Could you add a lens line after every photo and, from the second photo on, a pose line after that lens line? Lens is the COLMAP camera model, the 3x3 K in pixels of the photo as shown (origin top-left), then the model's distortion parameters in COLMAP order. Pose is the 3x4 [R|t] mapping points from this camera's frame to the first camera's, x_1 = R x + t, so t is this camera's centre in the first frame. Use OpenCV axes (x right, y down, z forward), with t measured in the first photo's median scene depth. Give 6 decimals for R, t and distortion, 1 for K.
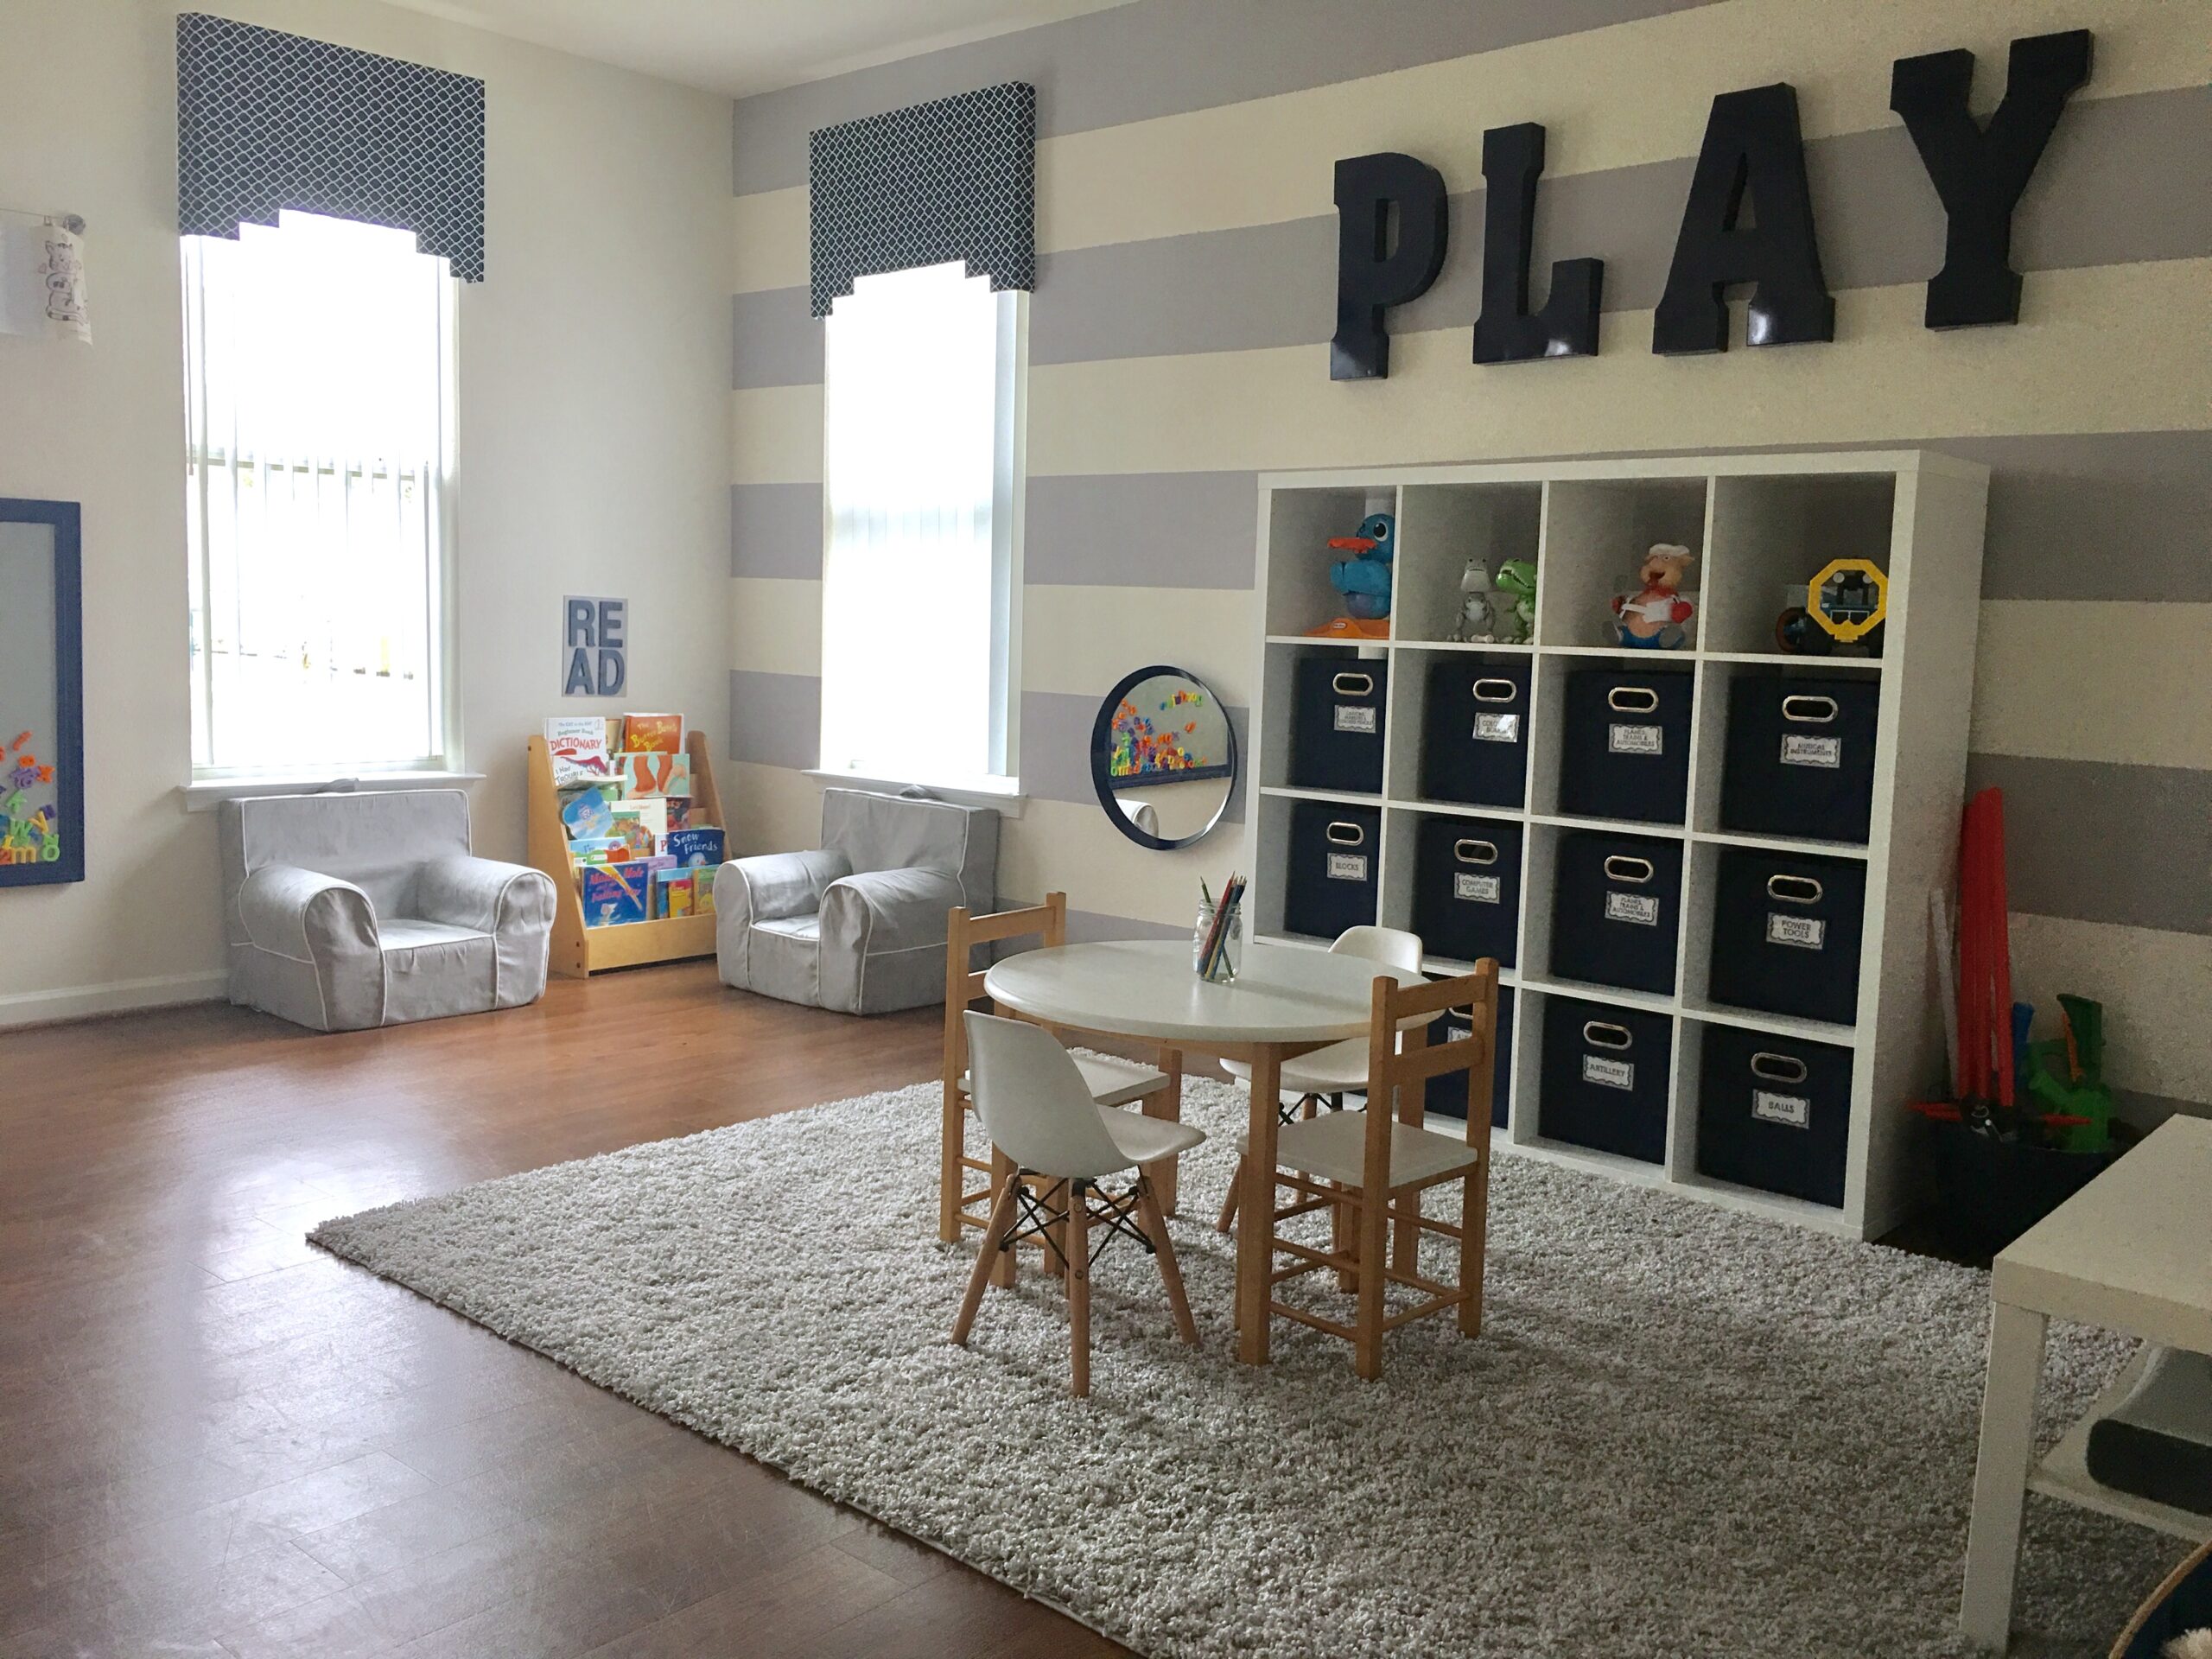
lens RADIAL K [[1881.0, 0, 1101.3], [0, 1881.0, 817.5], [0, 0, 1]] dist [0.070675, -0.099590]
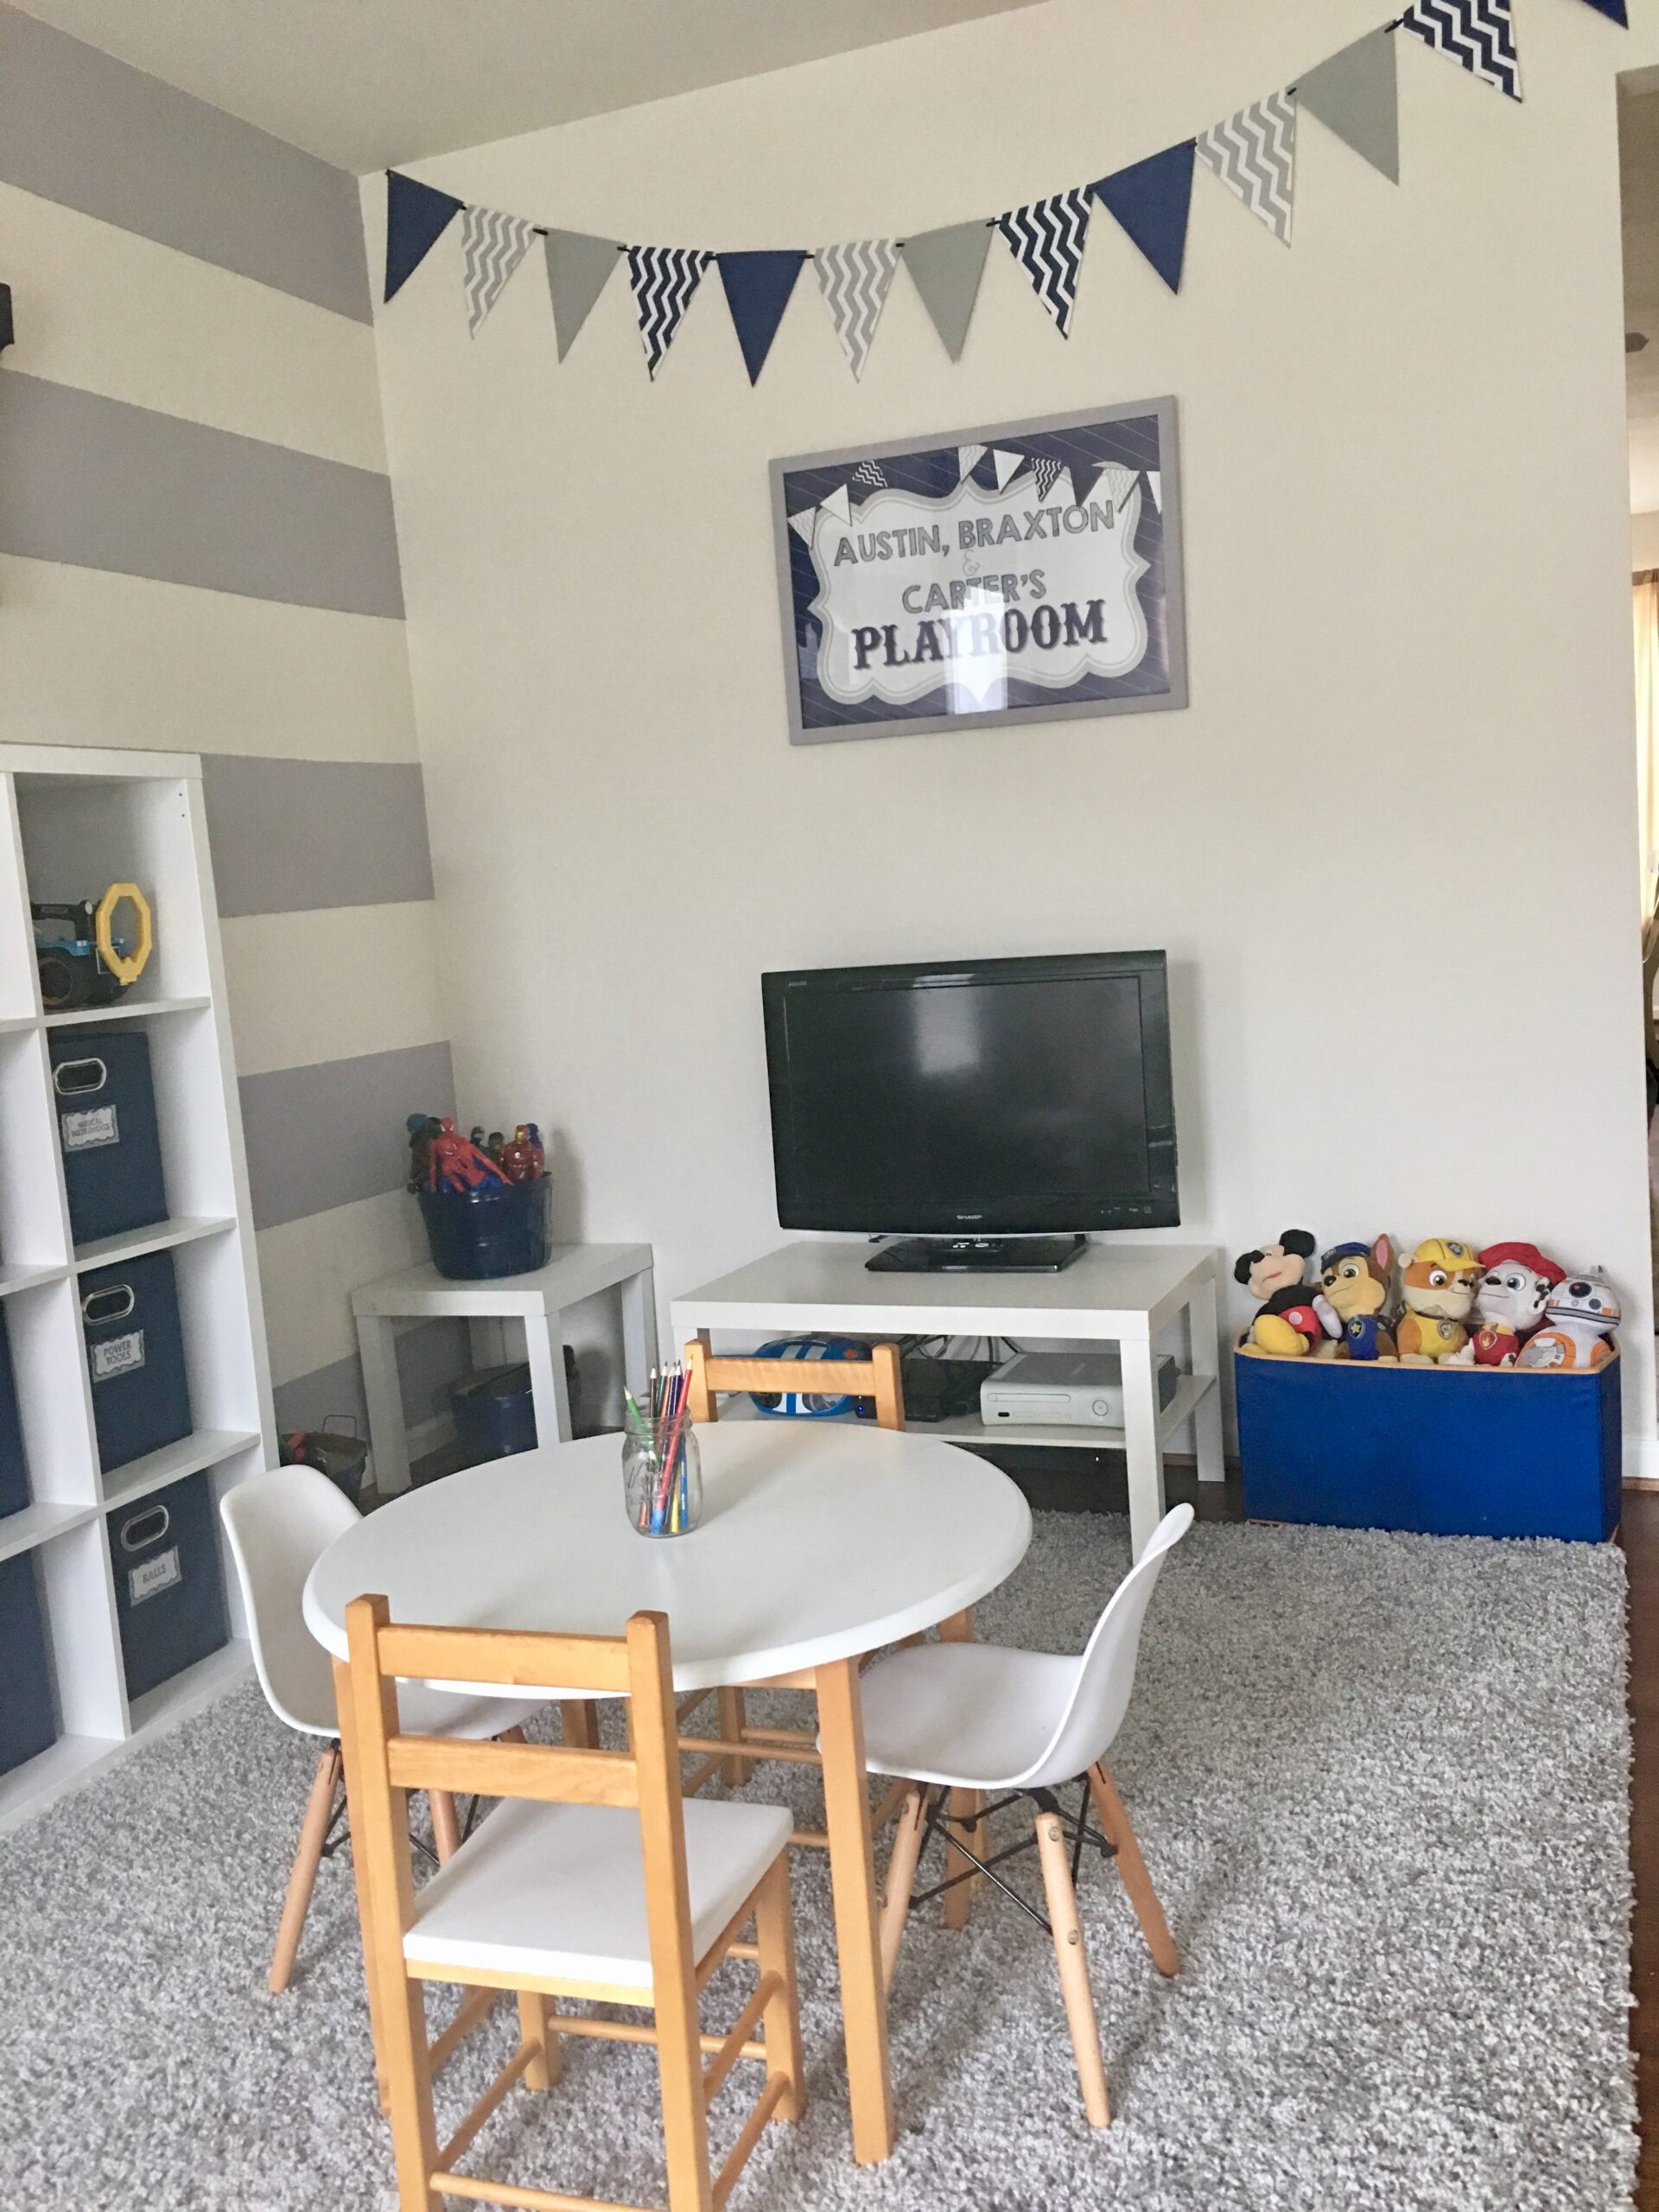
lens RADIAL K [[1881.0, 0, 832.7], [0, 1881.0, 1102.2], [0, 0, 1]] dist [0.070675, -0.099590]
pose [[-0.337495, -0.120135, 0.933630, -0.402779], [0.165027, 0.968911, 0.184330, -0.121947], [-0.926749, 0.216284, -0.307178, 0.834036]]
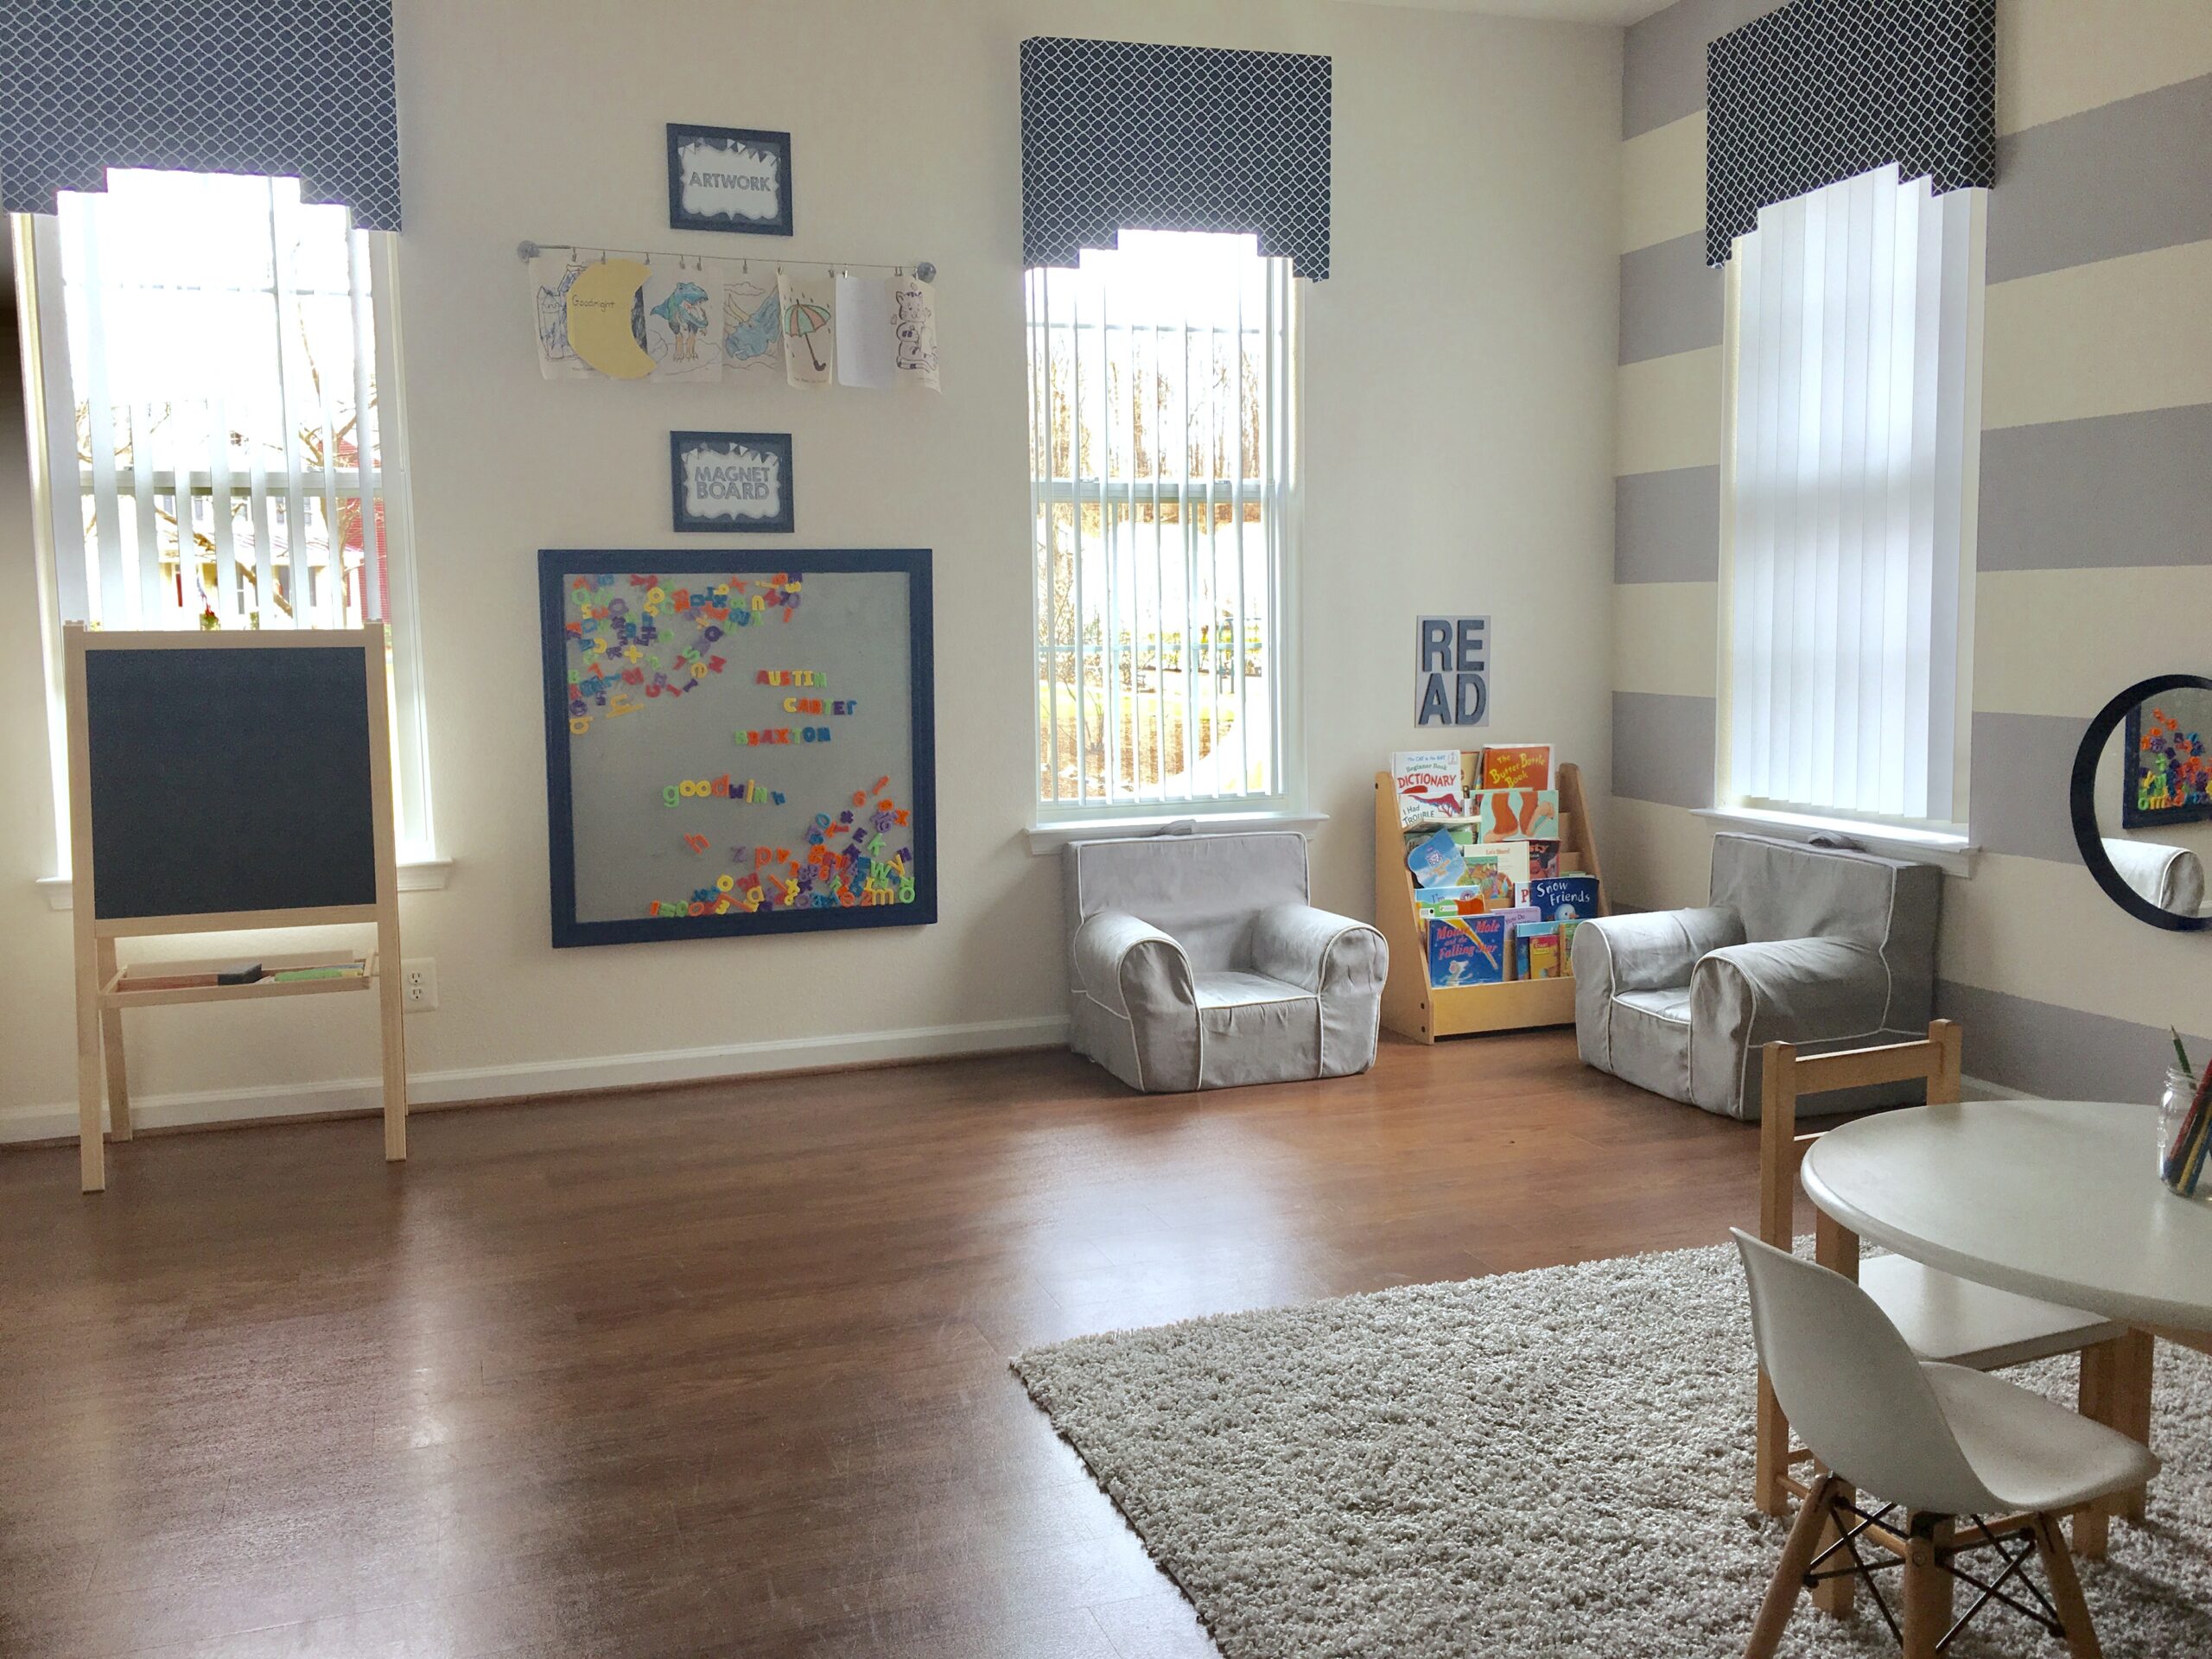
lens RADIAL K [[1881.0, 0, 1099.9], [0, 1881.0, 813.4], [0, 0, 1]] dist [0.070675, -0.099590]
pose [[0.868506, 0.006263, -0.495639, 0.042433], [-0.009423, 0.999948, -0.003876, -0.025355], [0.495589, 0.008037, 0.868520, 0.202590]]
